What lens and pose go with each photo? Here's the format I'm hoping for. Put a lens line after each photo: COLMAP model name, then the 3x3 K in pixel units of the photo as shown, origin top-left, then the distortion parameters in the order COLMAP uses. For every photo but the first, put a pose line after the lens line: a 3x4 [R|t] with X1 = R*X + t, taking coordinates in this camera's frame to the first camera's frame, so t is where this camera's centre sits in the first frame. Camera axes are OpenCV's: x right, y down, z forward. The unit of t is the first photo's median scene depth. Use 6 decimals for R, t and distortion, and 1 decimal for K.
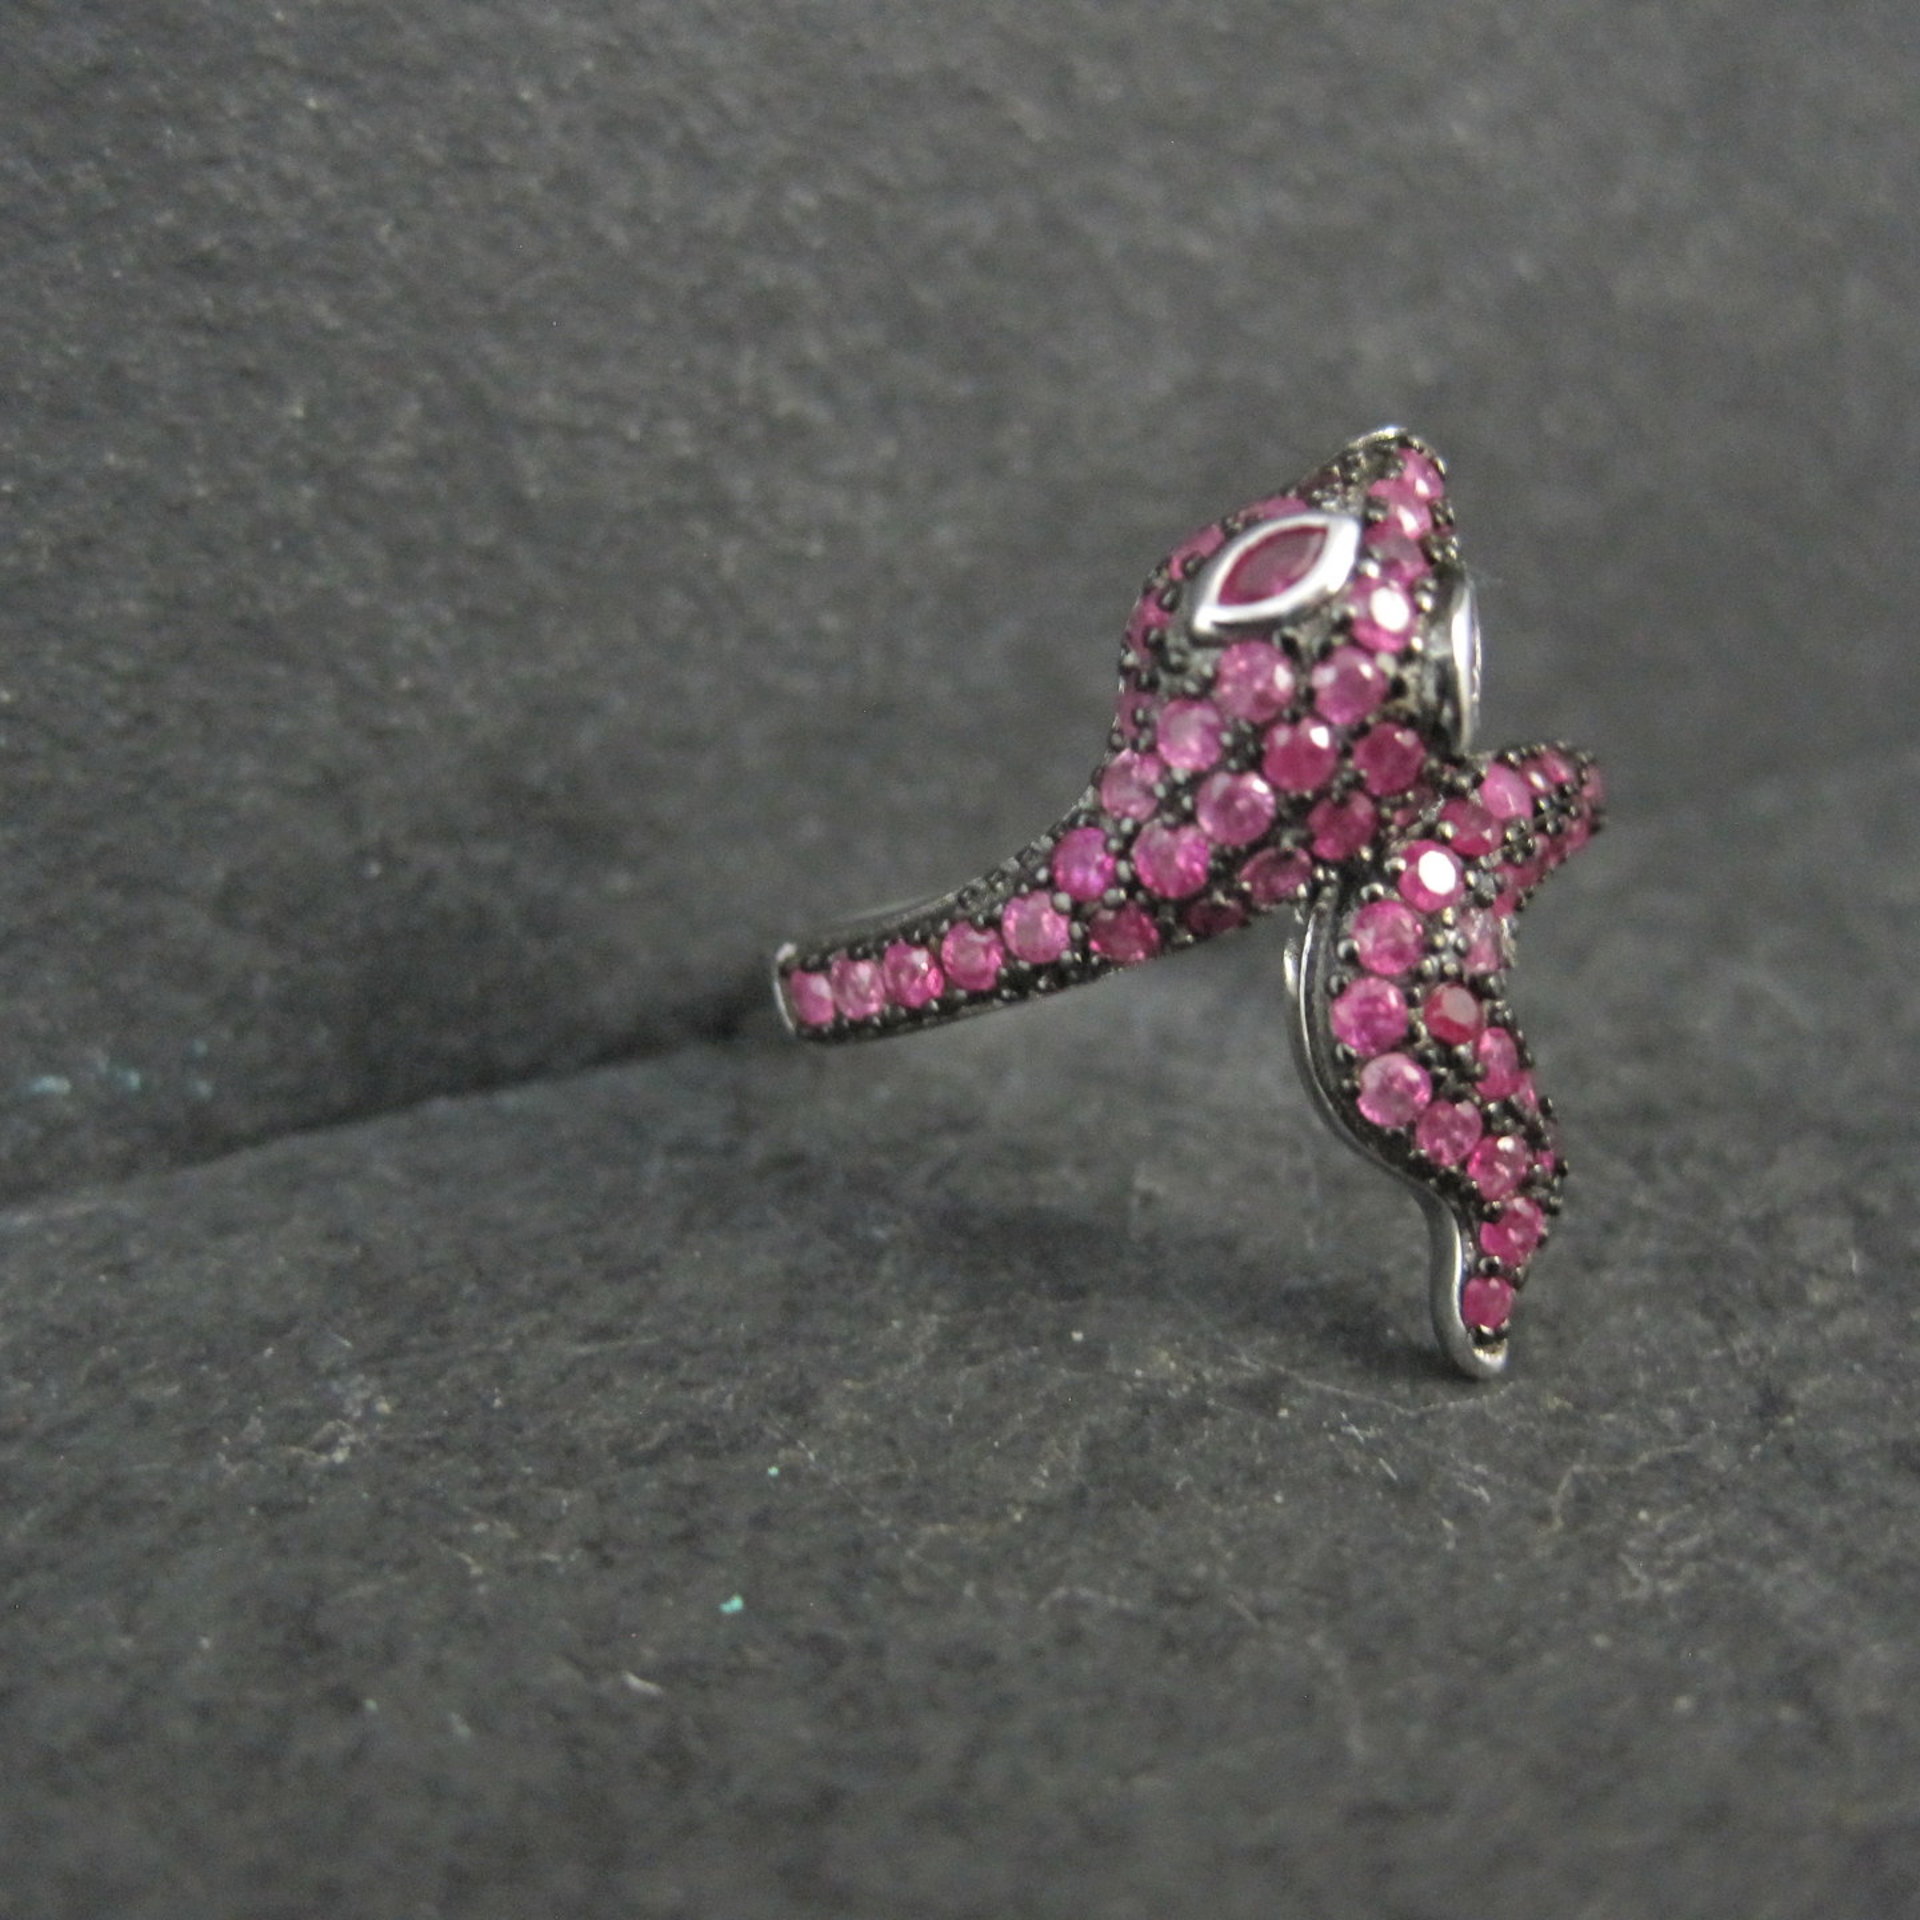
lens RADIAL K [[2758.3, 0, 960.5], [0, 2758.3, 952.3], [0, 0, 1]] dist [-0.145256, 0.000000]
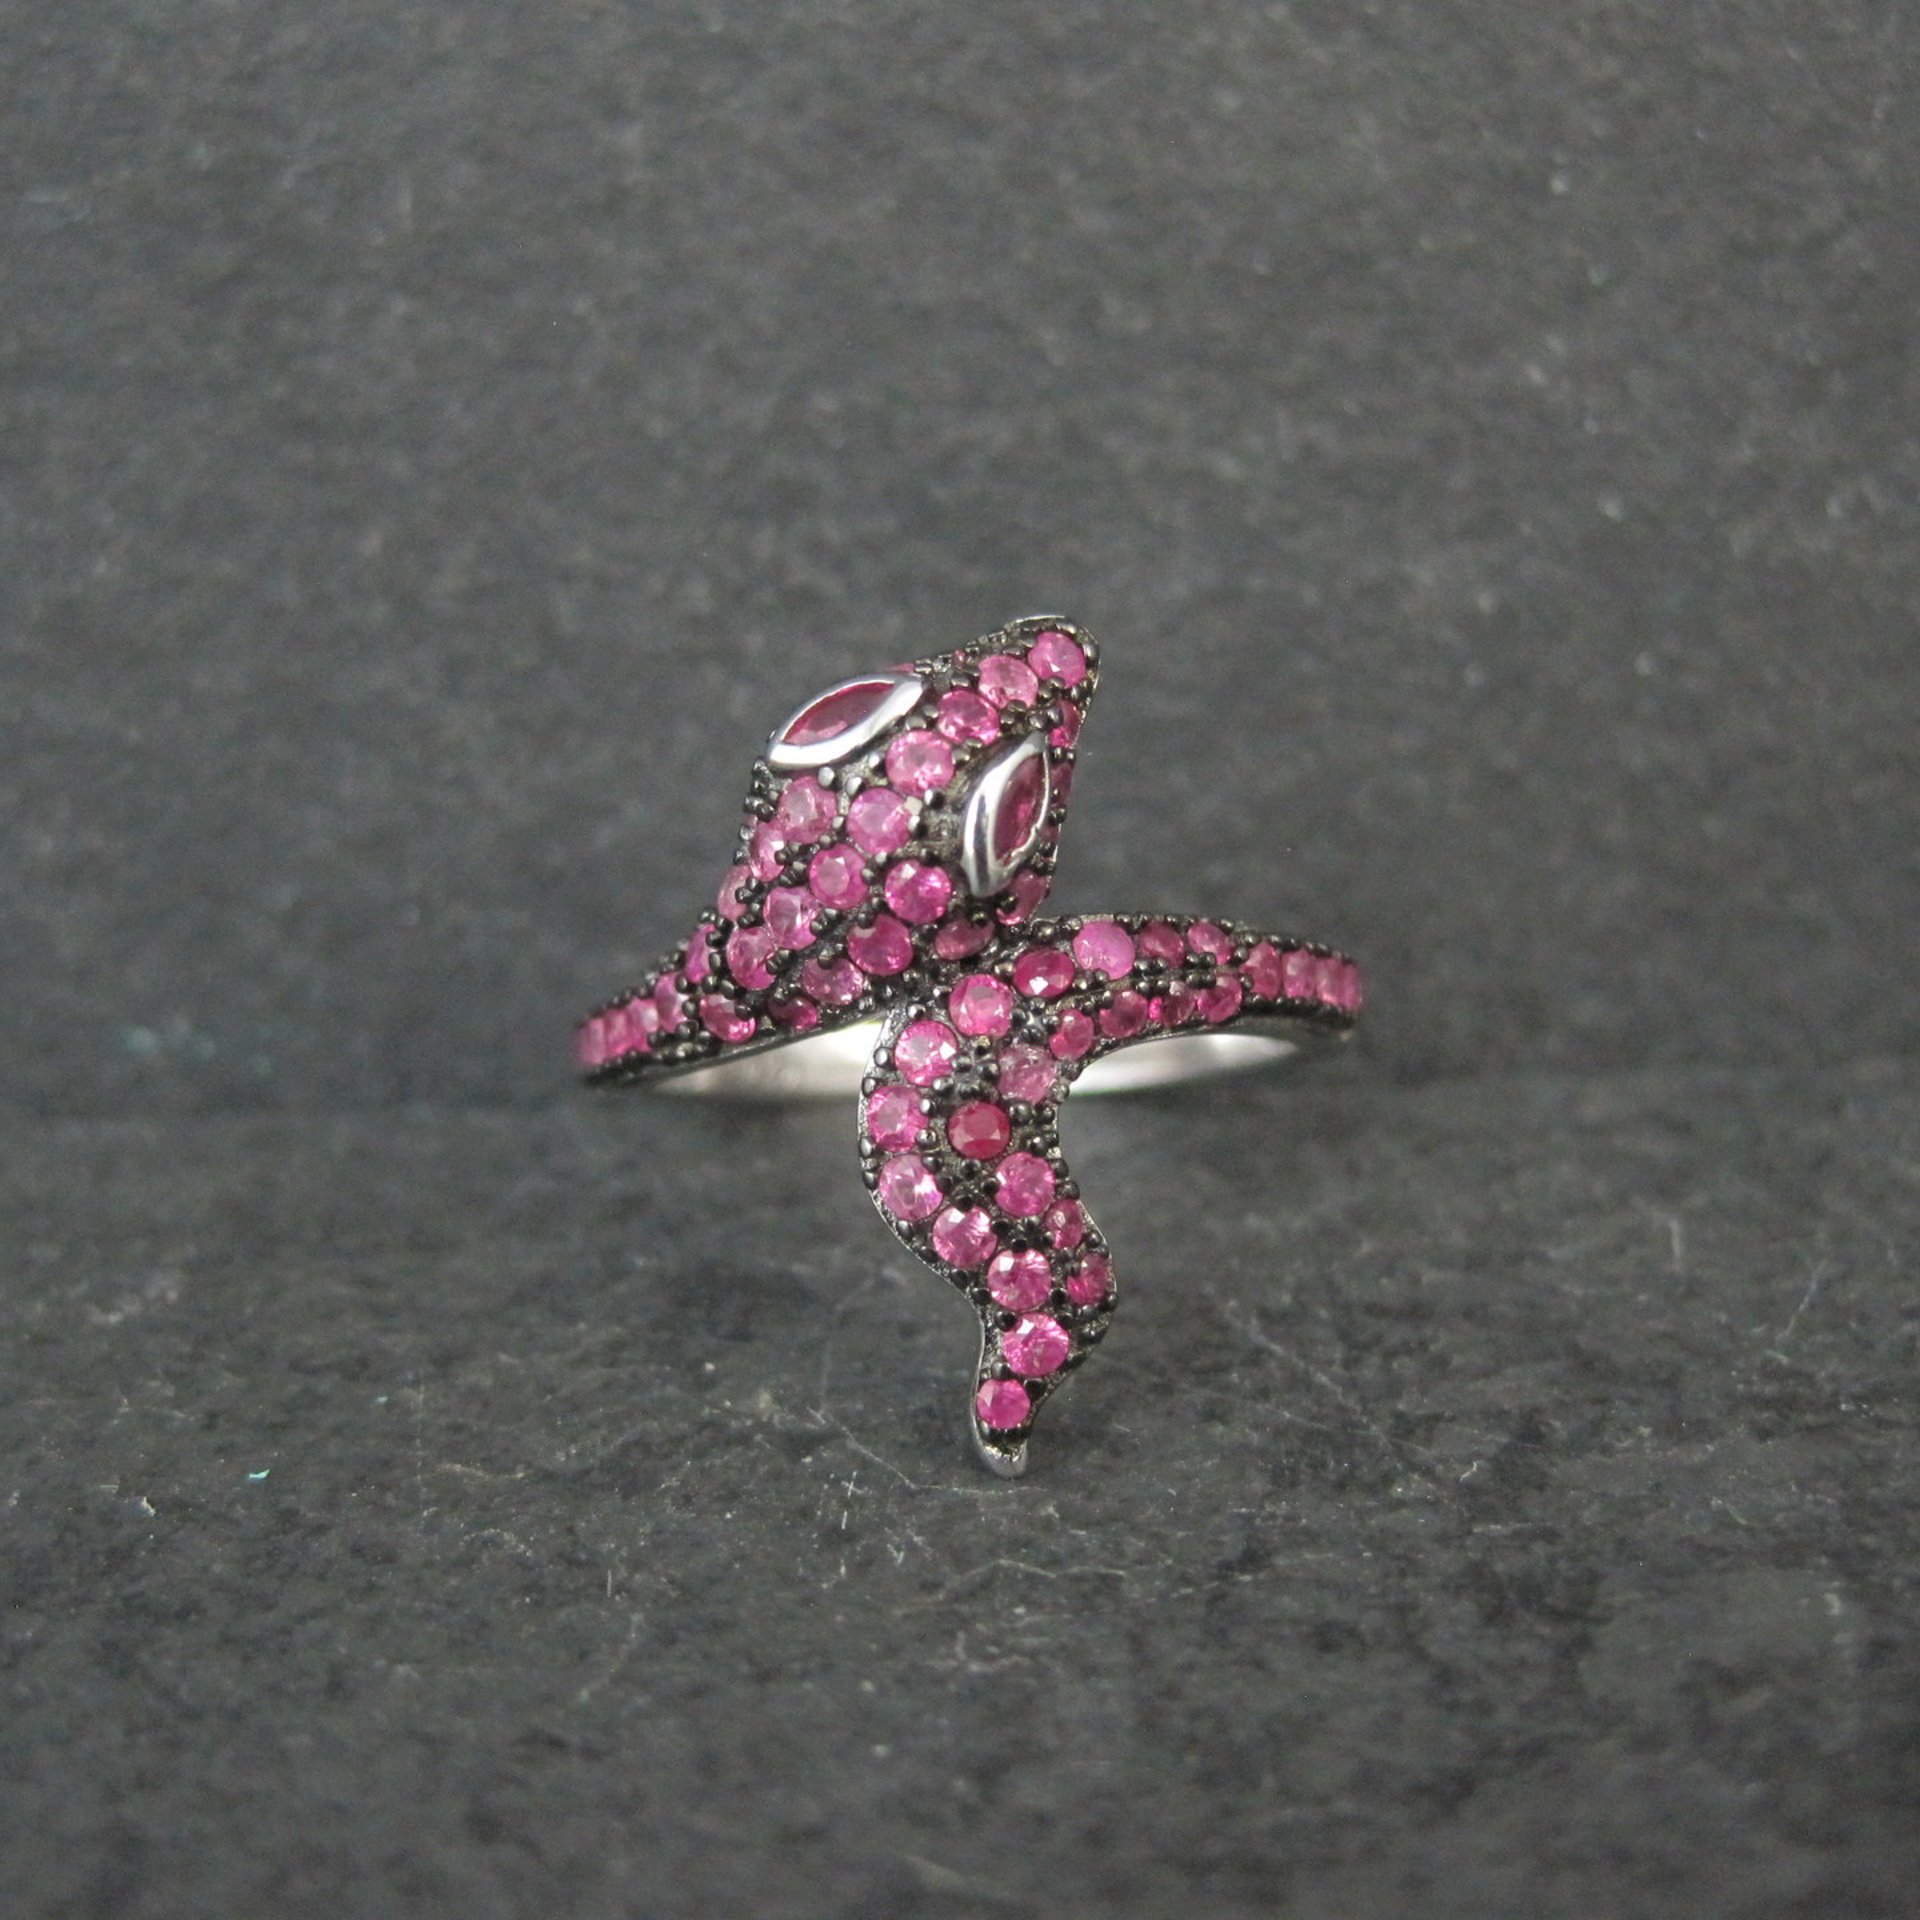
lens RADIAL K [[2758.3, 0, 958.4], [0, 2758.3, 965.5], [0, 0, 1]] dist [-0.145256, 0.000000]
pose [[0.888245, 0.132060, -0.439978, 0.554770], [-0.169421, 0.984444, -0.046551, 0.008247], [0.426986, 0.115890, 0.896801, -0.010424]]
